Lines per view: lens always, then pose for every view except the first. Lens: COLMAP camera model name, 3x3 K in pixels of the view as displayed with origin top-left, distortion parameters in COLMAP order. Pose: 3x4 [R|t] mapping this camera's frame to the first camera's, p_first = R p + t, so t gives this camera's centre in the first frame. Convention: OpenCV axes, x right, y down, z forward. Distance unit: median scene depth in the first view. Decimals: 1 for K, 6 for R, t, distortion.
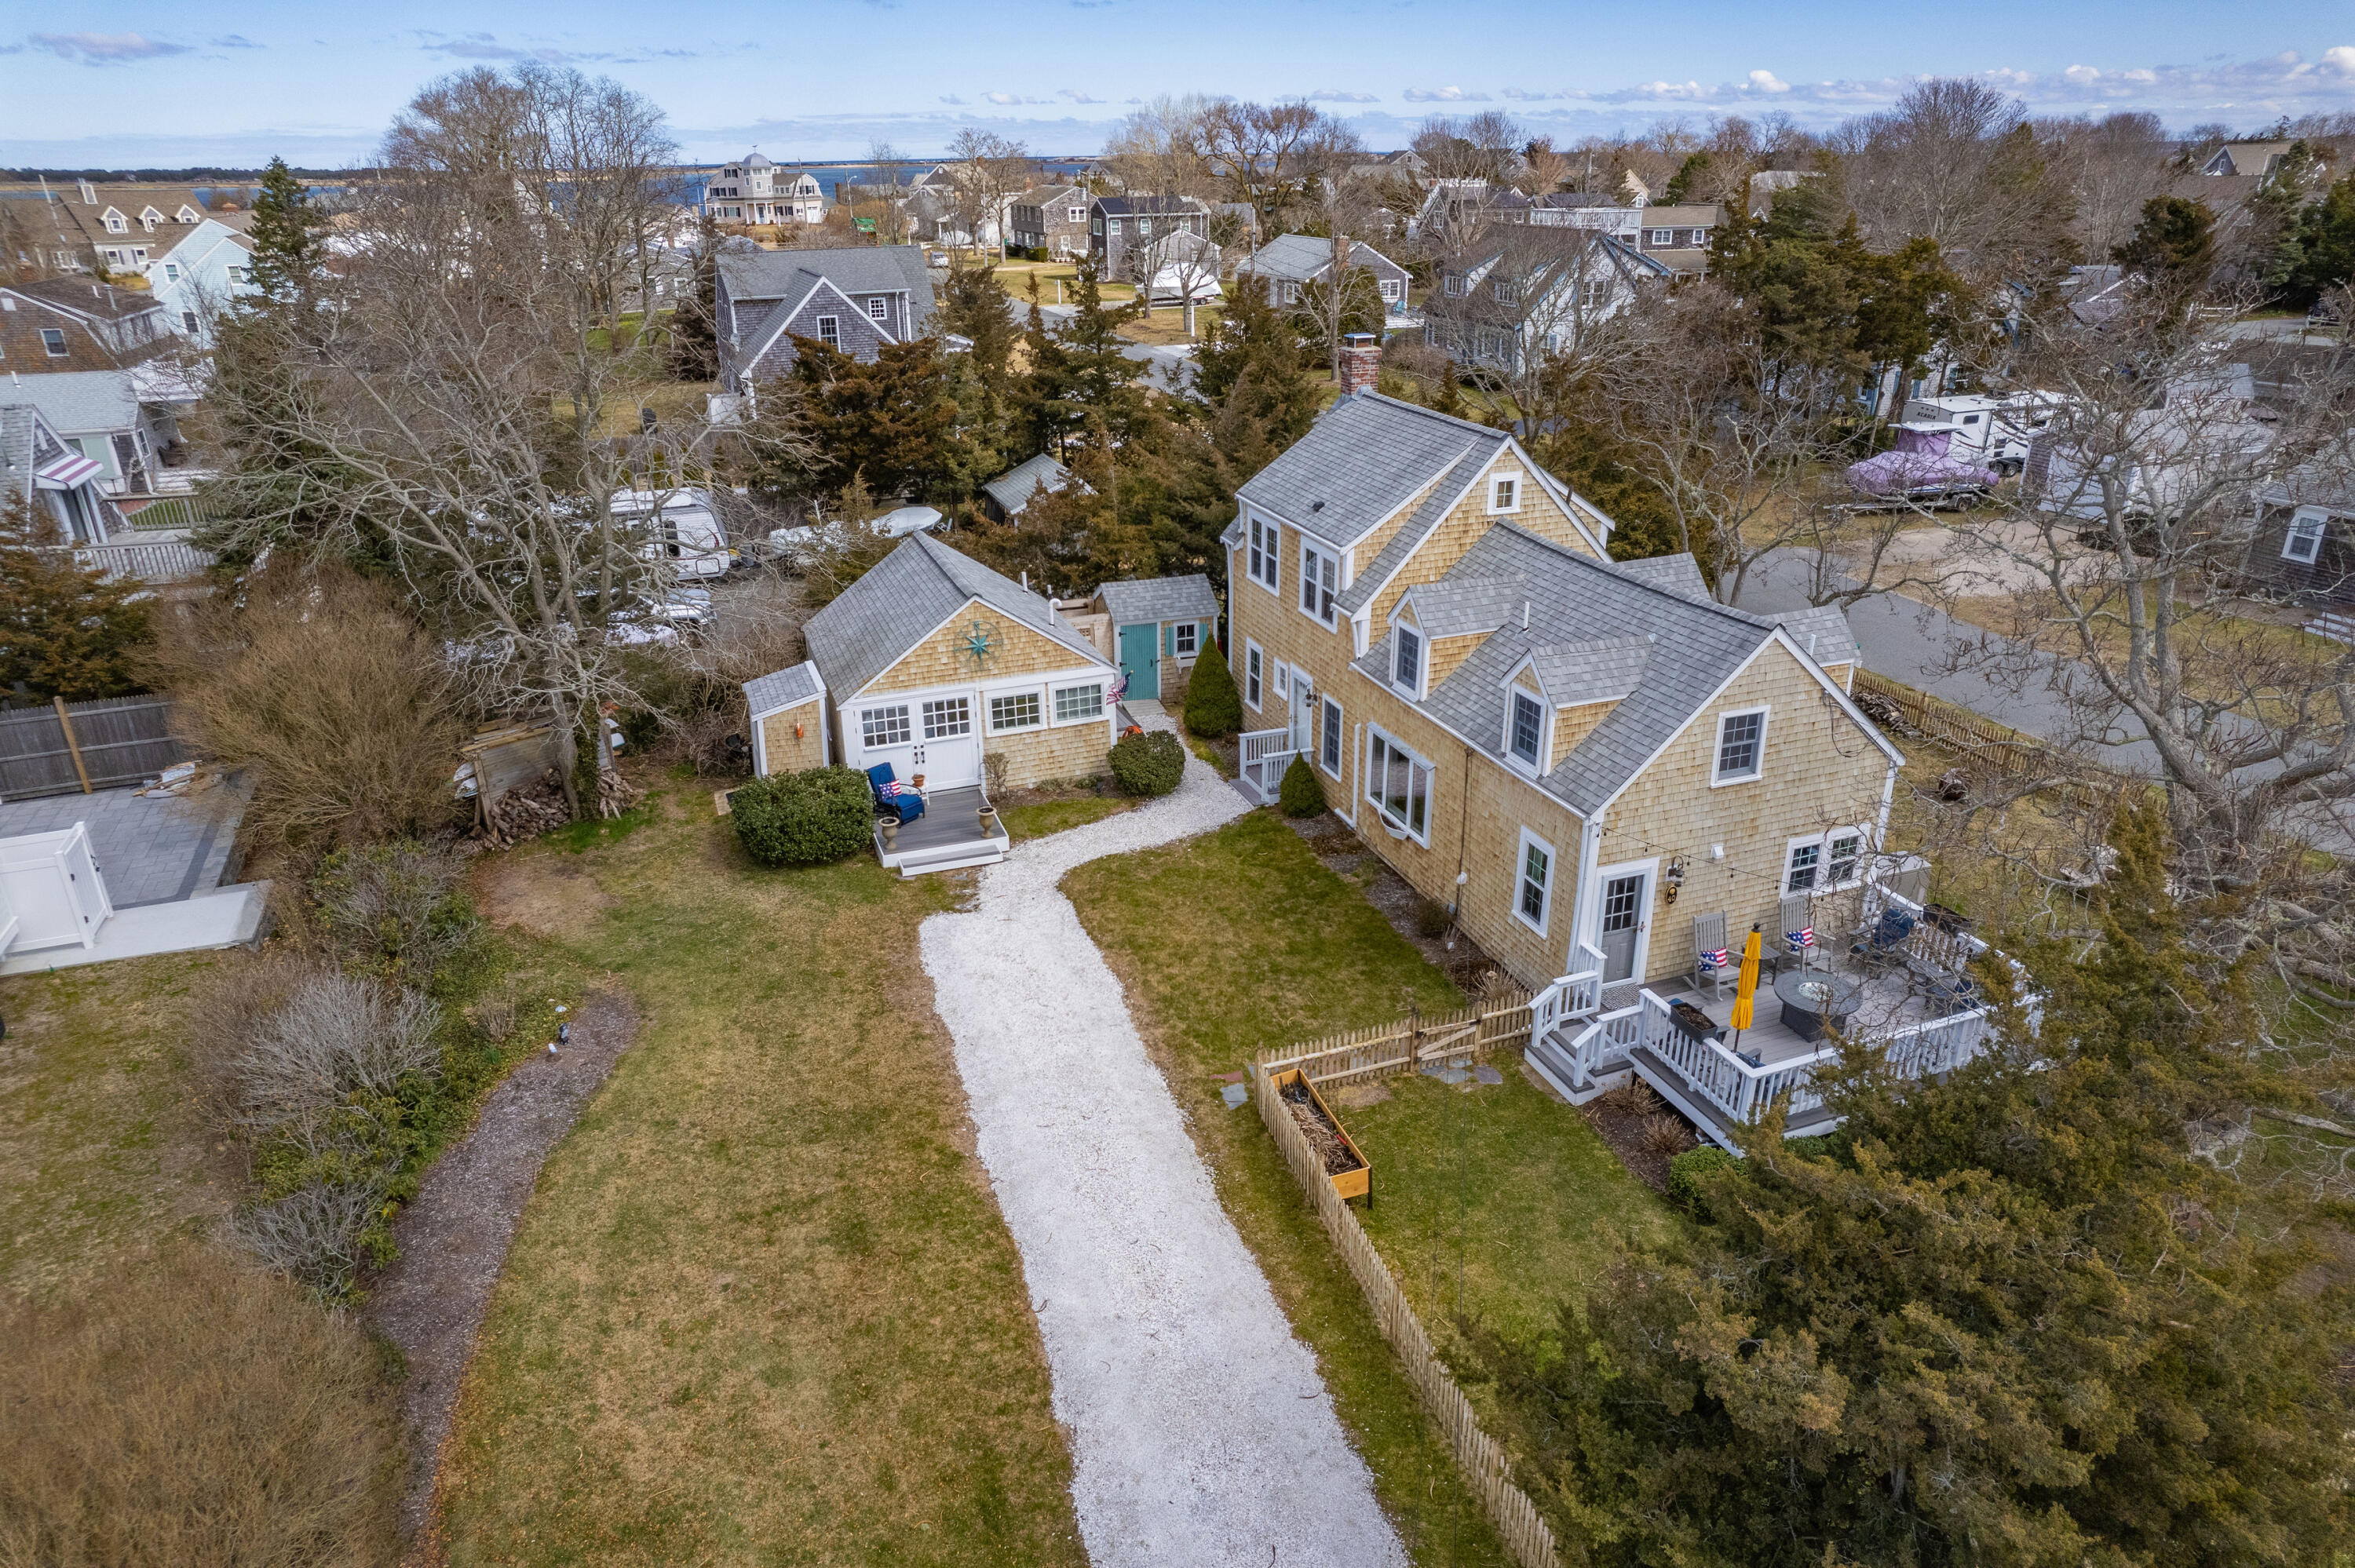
lens RADIAL K [[1468.0, 0, 1171.9], [0, 1468.0, 783.6], [0, 0, 1]] dist [-0.040132, -0.000337]
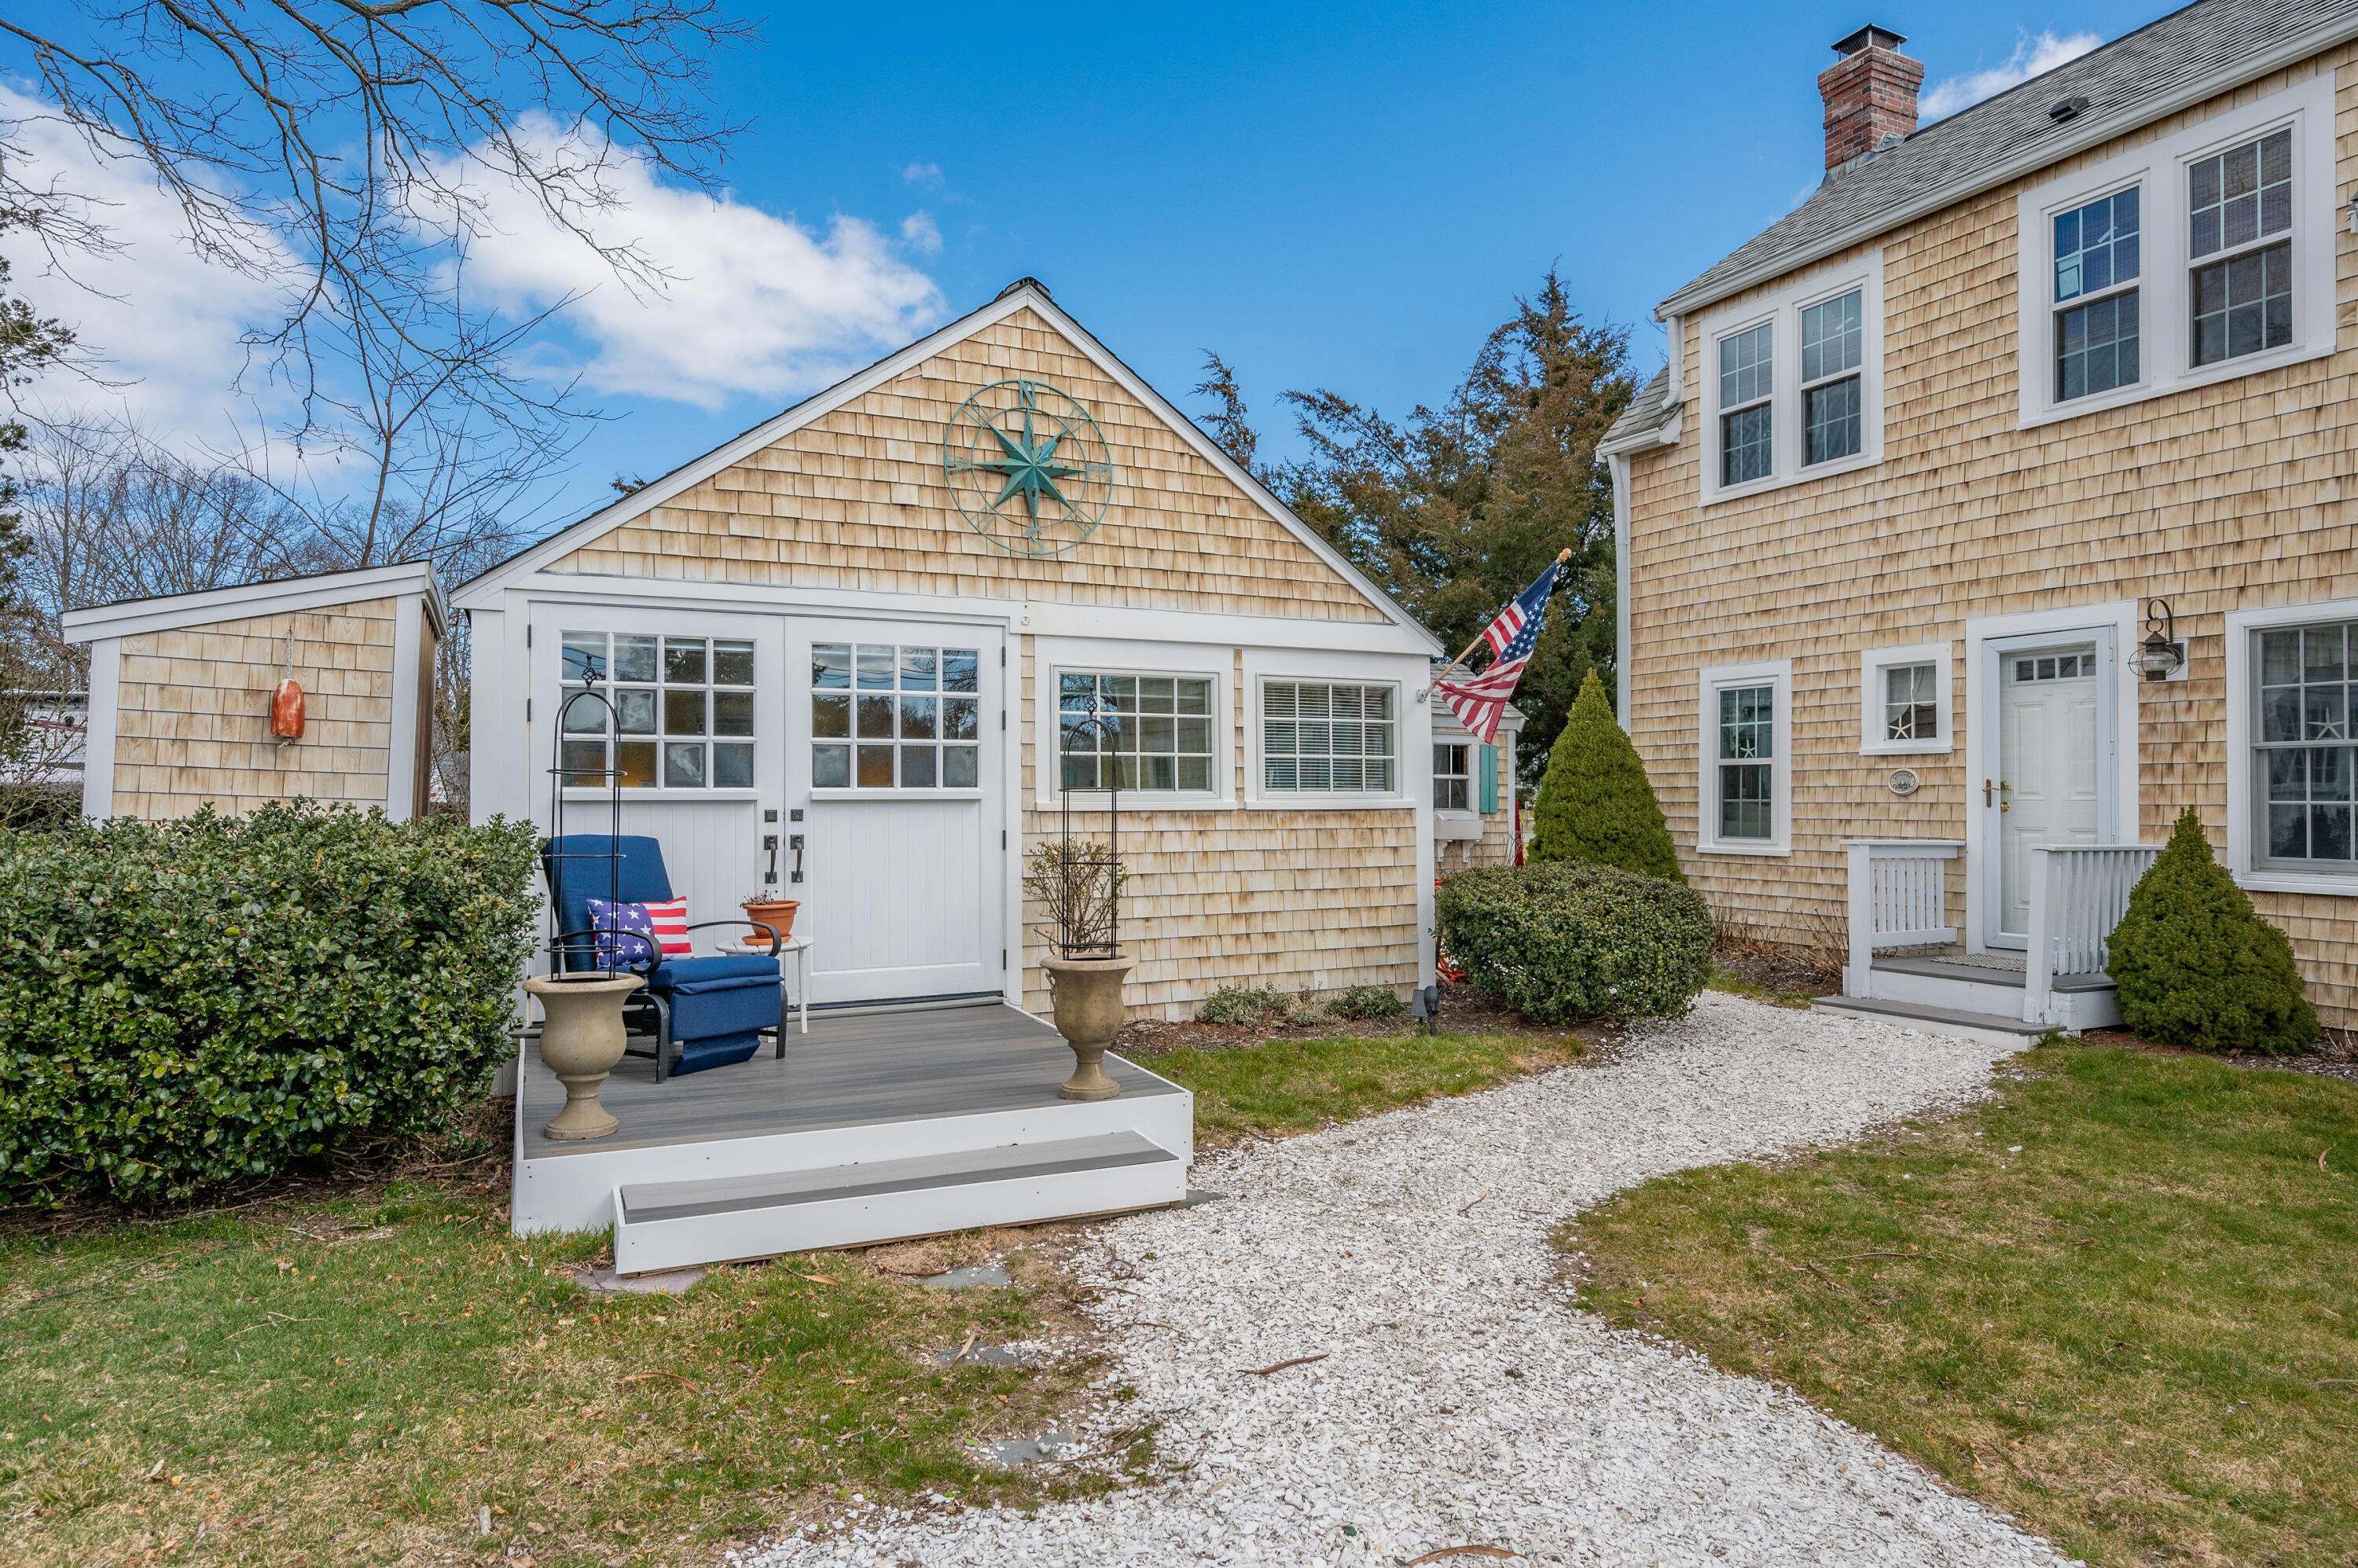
lens RADIAL K [[1378.2, 0, 1200.7], [0, 1378.2, 798.6], [0, 0, 1]] dist [-0.002056, 0.001563]
pose [[0.994152, 0.011584, 0.107370, -0.127438], [0.030598, 0.923273, -0.382924, 0.069885], [-0.103568, 0.383970, 0.917519, 0.778983]]
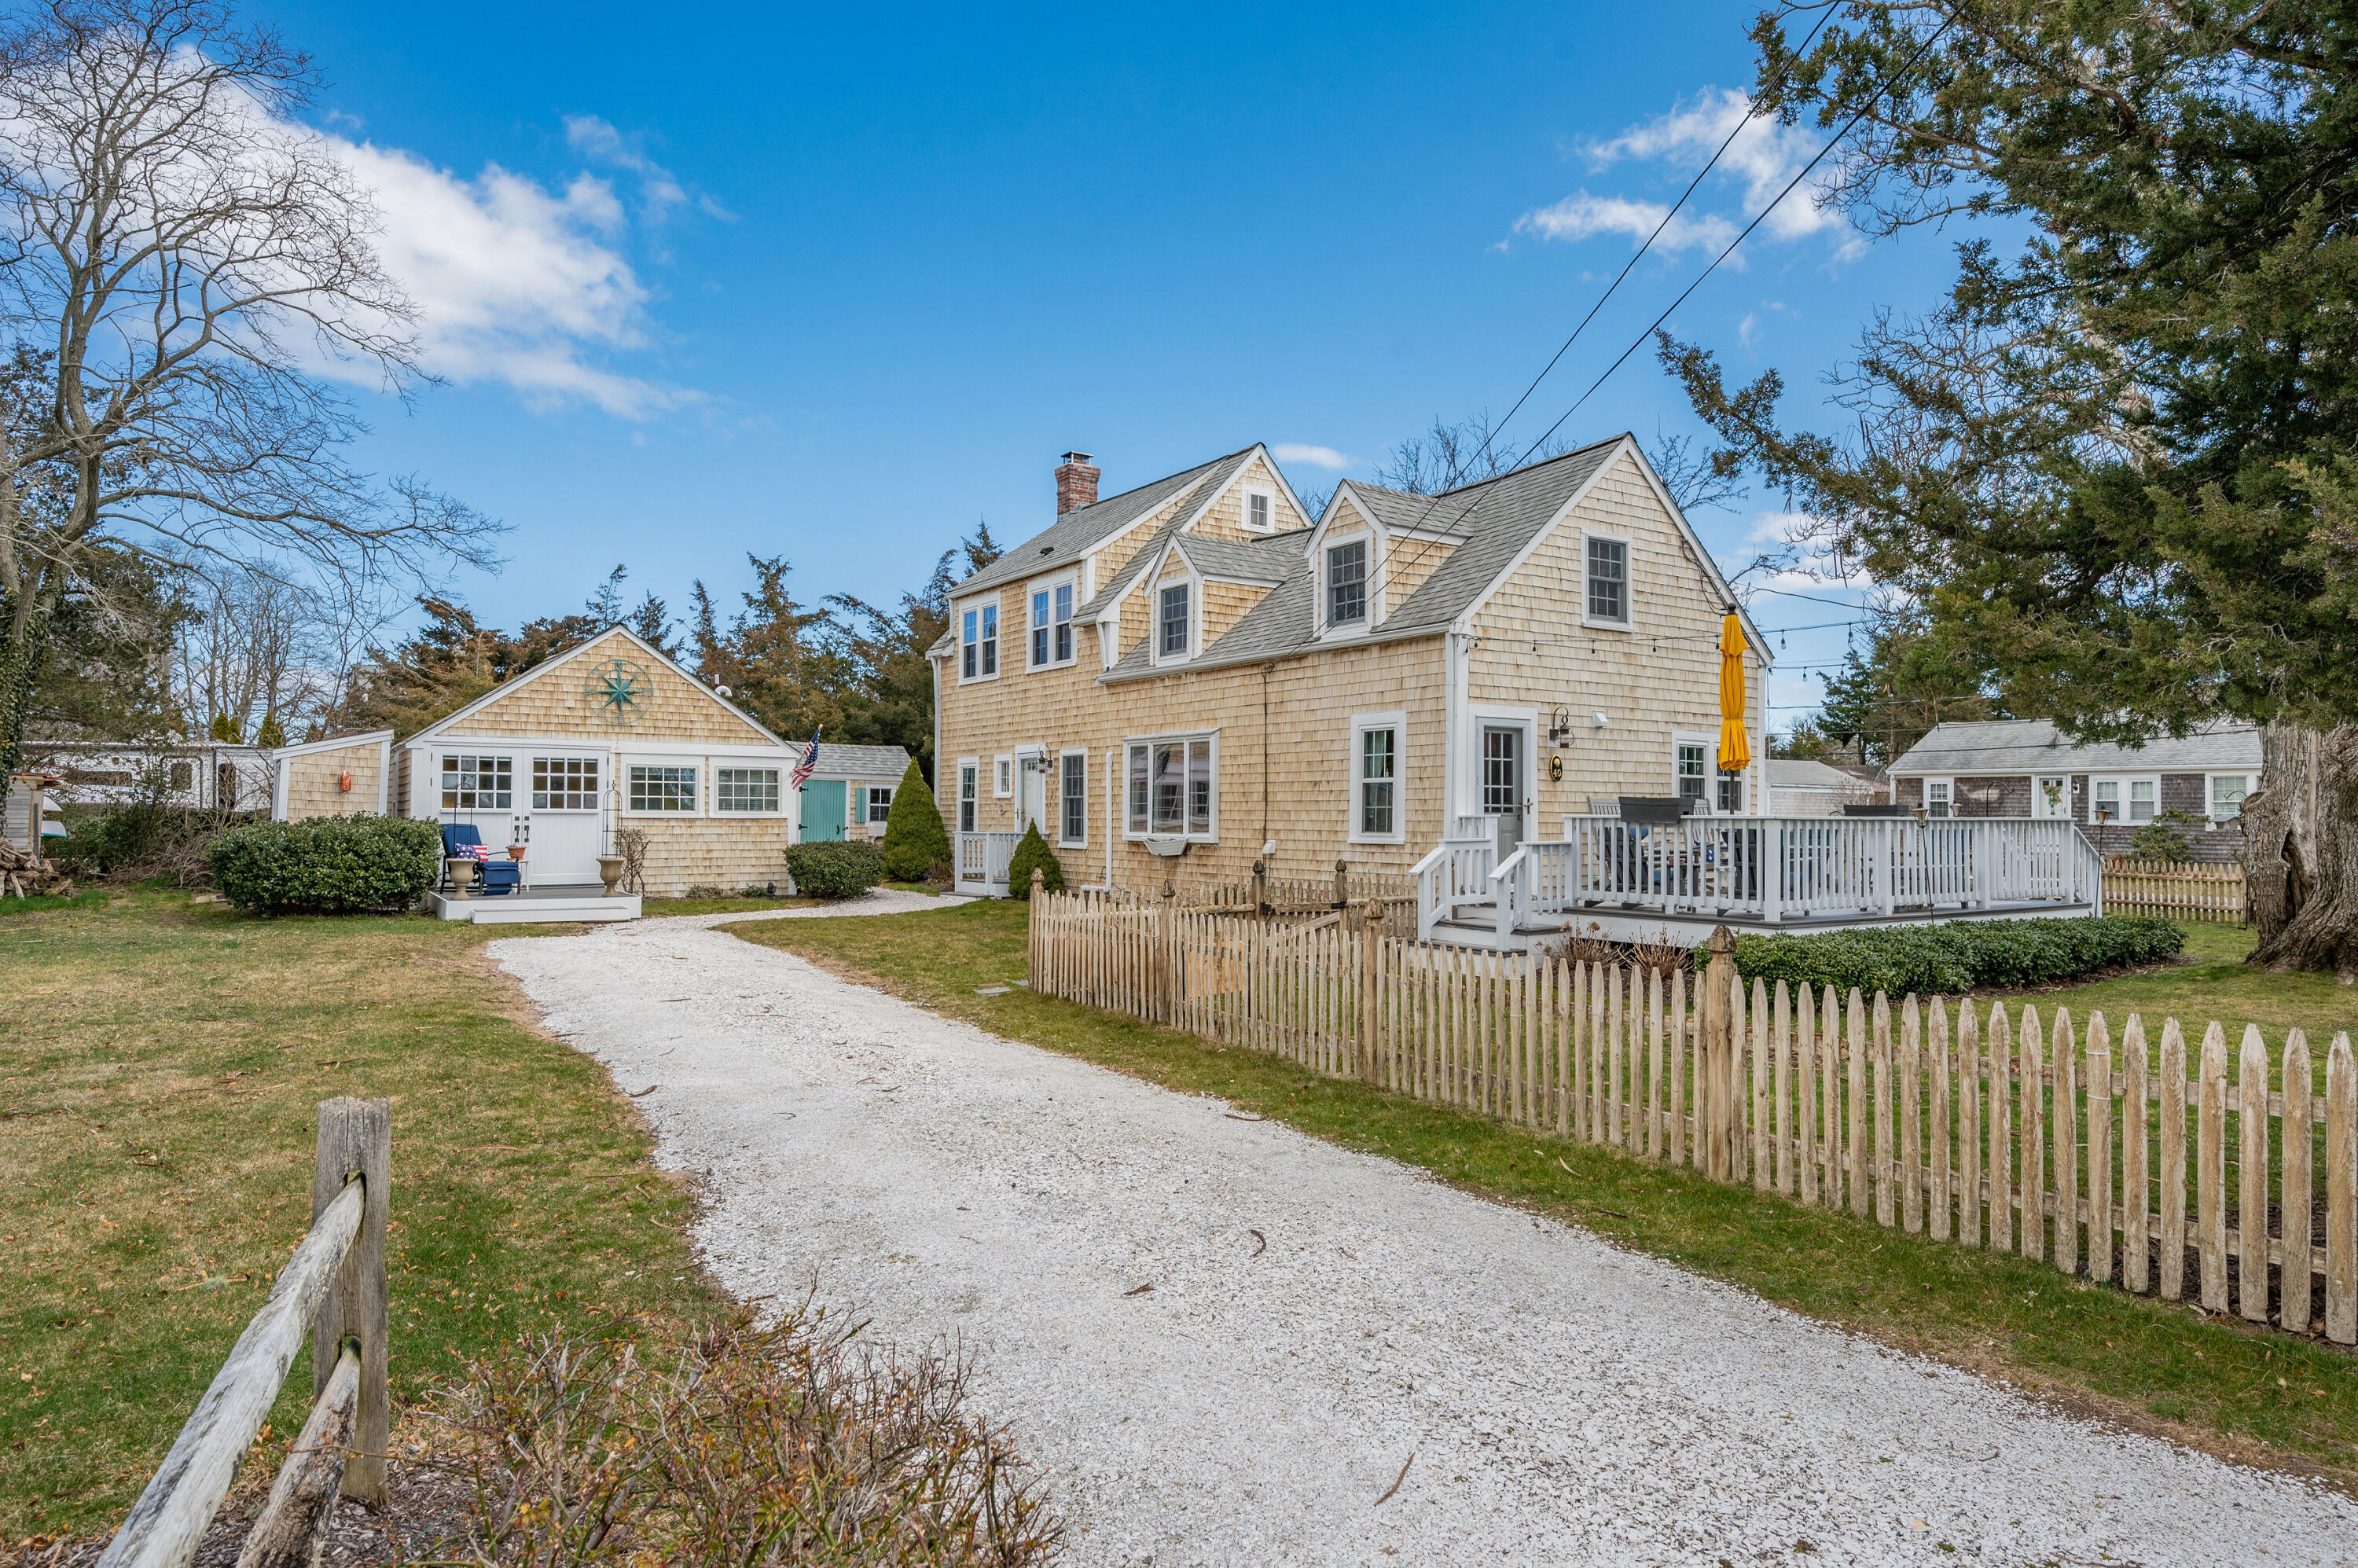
lens RADIAL K [[1378.2, 0, 1168.4], [0, 1378.2, 798.5], [0, 0, 1]] dist [-0.002056, 0.001563]
pose [[0.972150, 0.021598, 0.233360, -0.017578], [0.073445, 0.917506, -0.390881, 0.267633], [-0.222552, 0.397135, 0.890368, 0.306221]]
